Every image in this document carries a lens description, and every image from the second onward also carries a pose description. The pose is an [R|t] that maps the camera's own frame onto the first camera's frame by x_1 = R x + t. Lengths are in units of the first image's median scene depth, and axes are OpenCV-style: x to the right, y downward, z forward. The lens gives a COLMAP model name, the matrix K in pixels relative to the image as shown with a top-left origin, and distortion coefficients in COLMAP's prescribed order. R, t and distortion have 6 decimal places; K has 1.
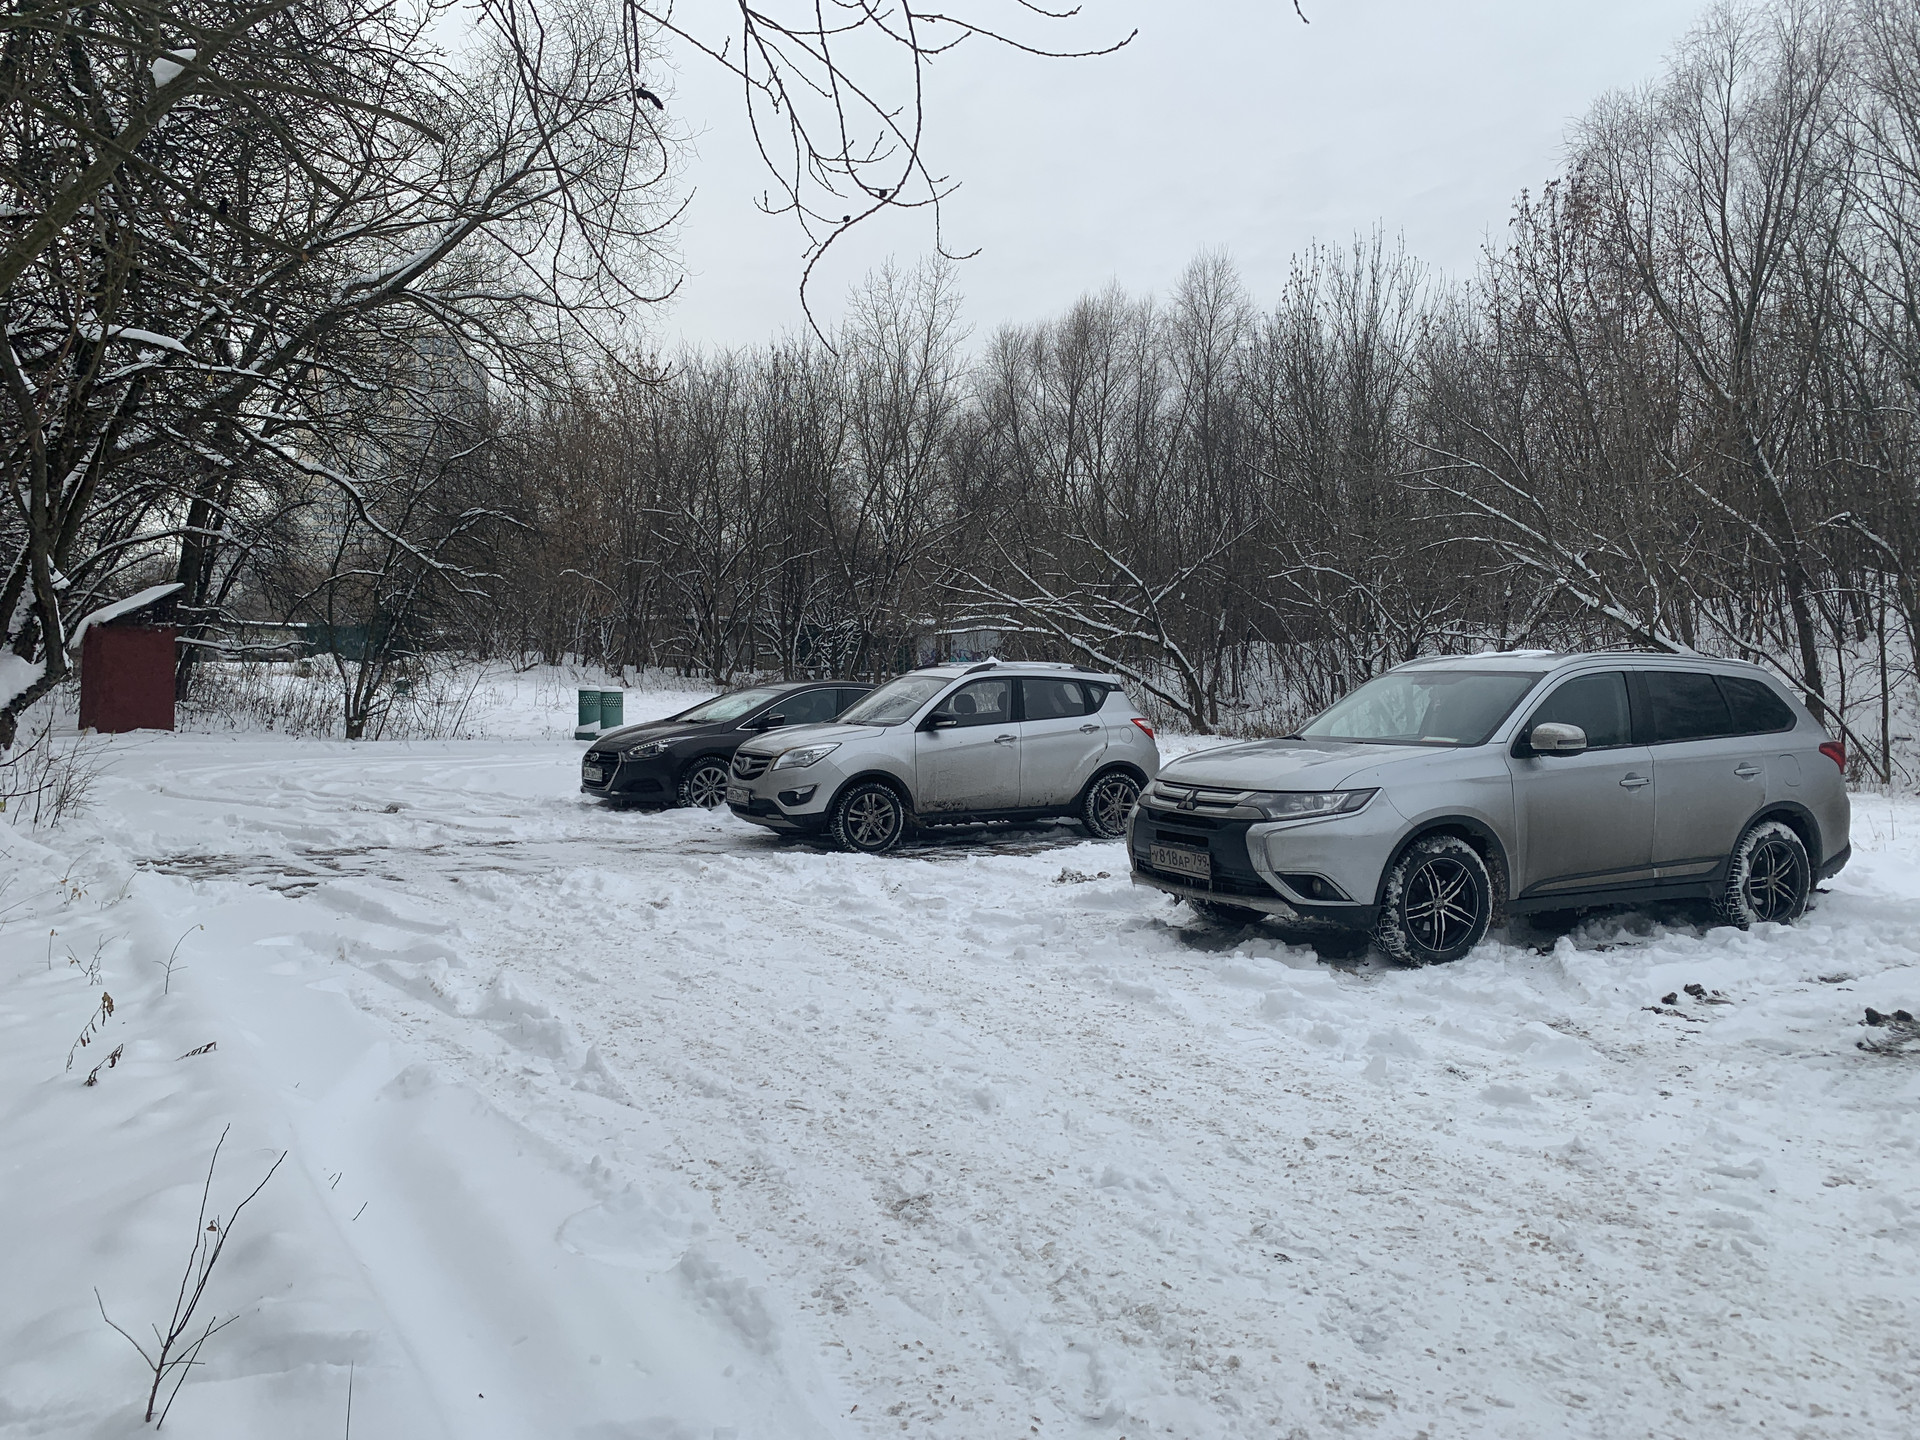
lens RADIAL K [[1459.6, 0, 967.4], [0, 1459.6, 709.4], [0, 0, 1]] dist [0.056085, -0.066469]
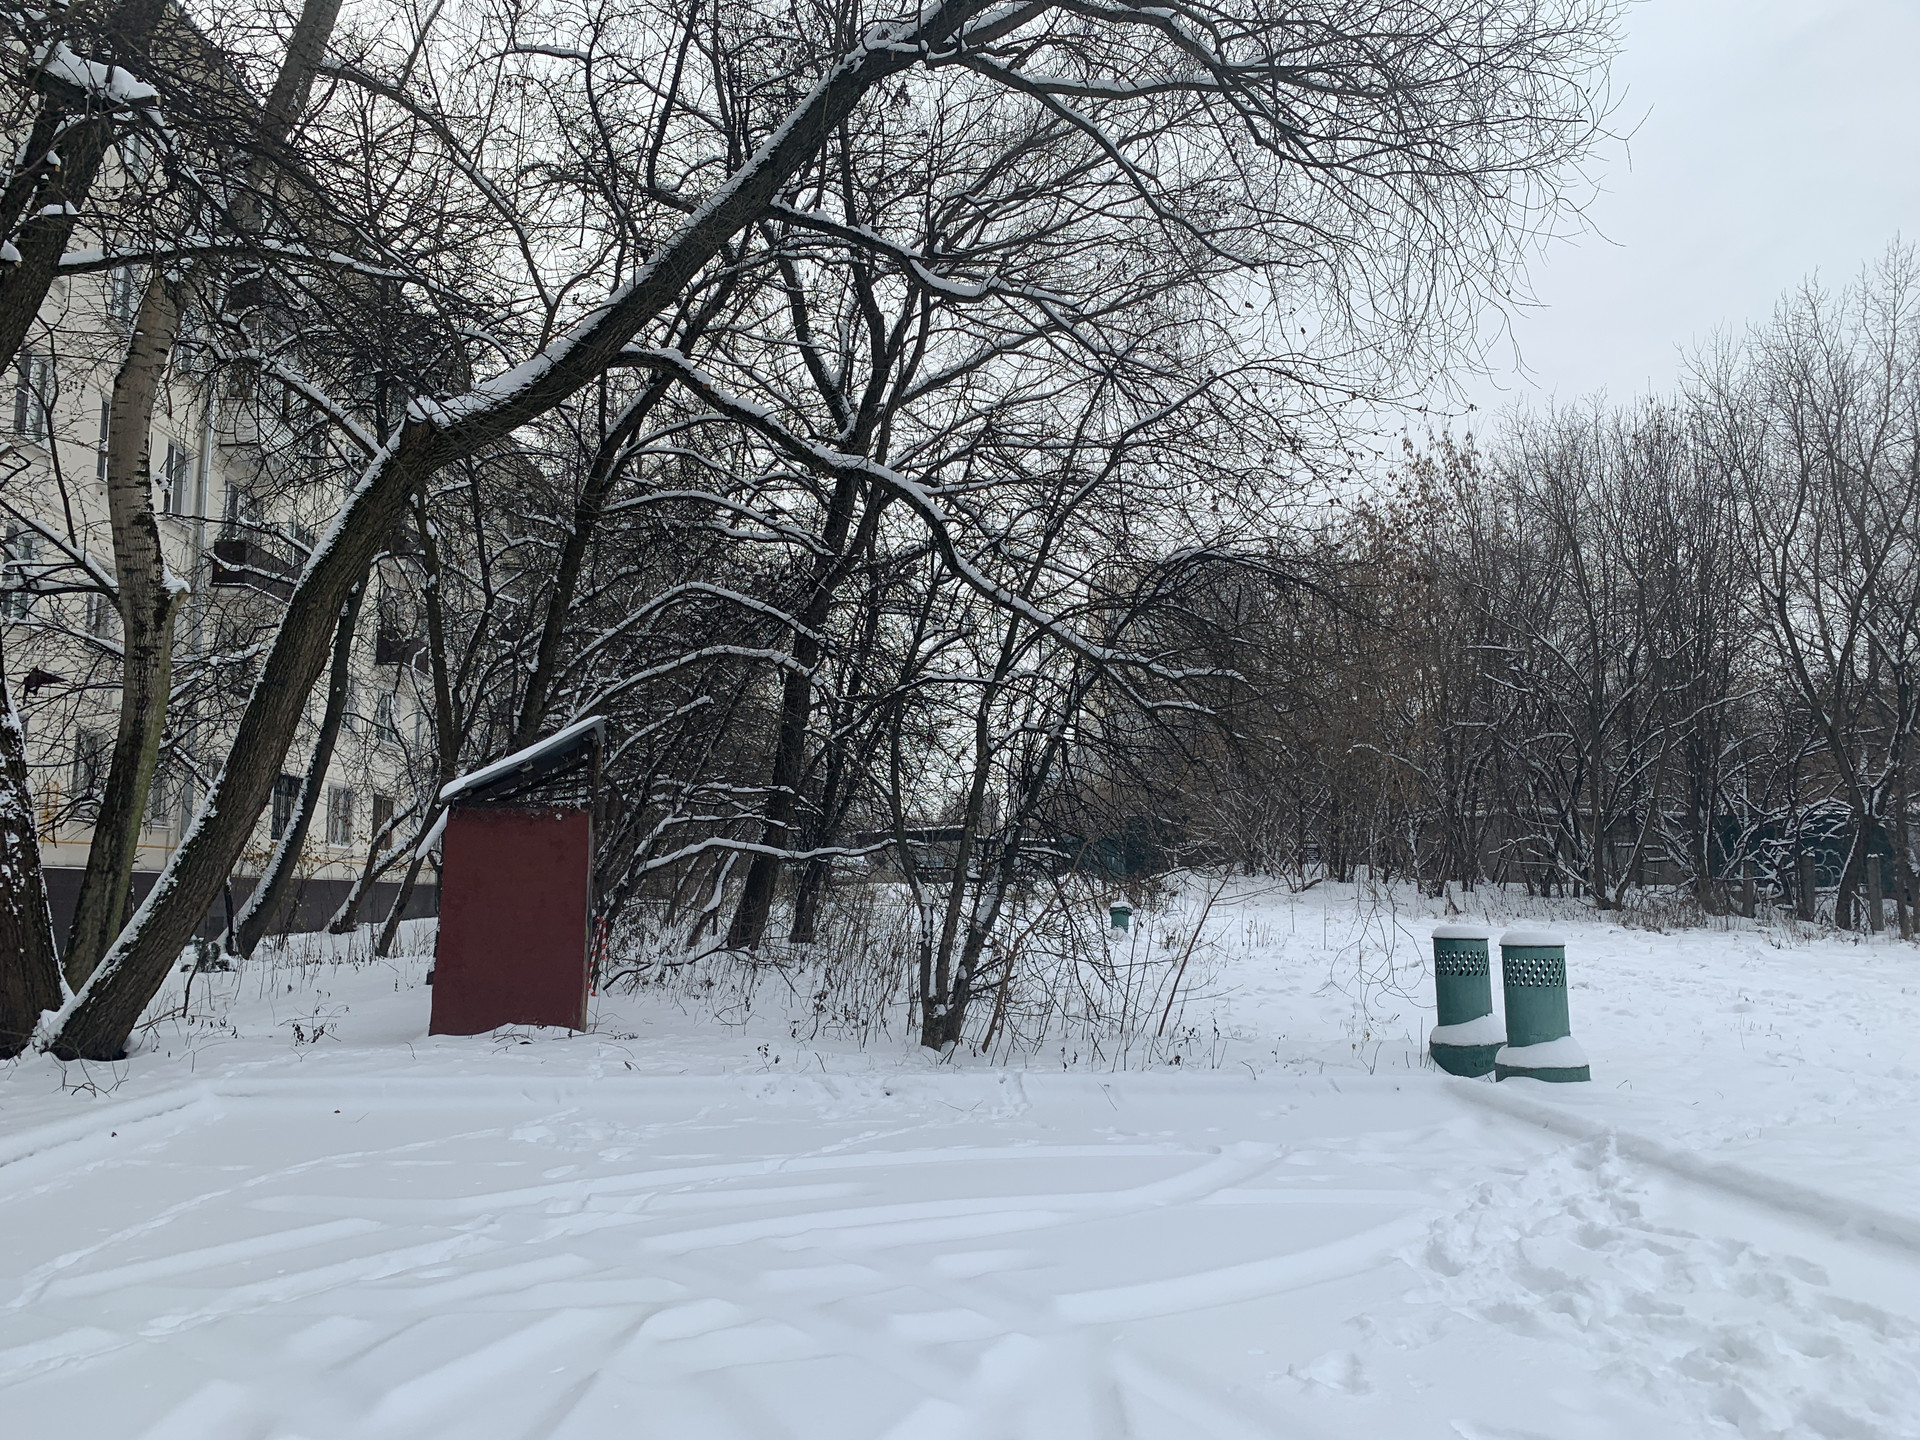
lens RADIAL K [[1459.6, 0, 962.9], [0, 1459.6, 713.4], [0, 0, 1]] dist [0.056085, -0.066469]
pose [[0.867380, -0.073167, -0.492239, -0.086014], [0.000832, 0.989344, -0.145592, -0.007494], [0.497647, 0.125874, 0.858198, 0.285712]]
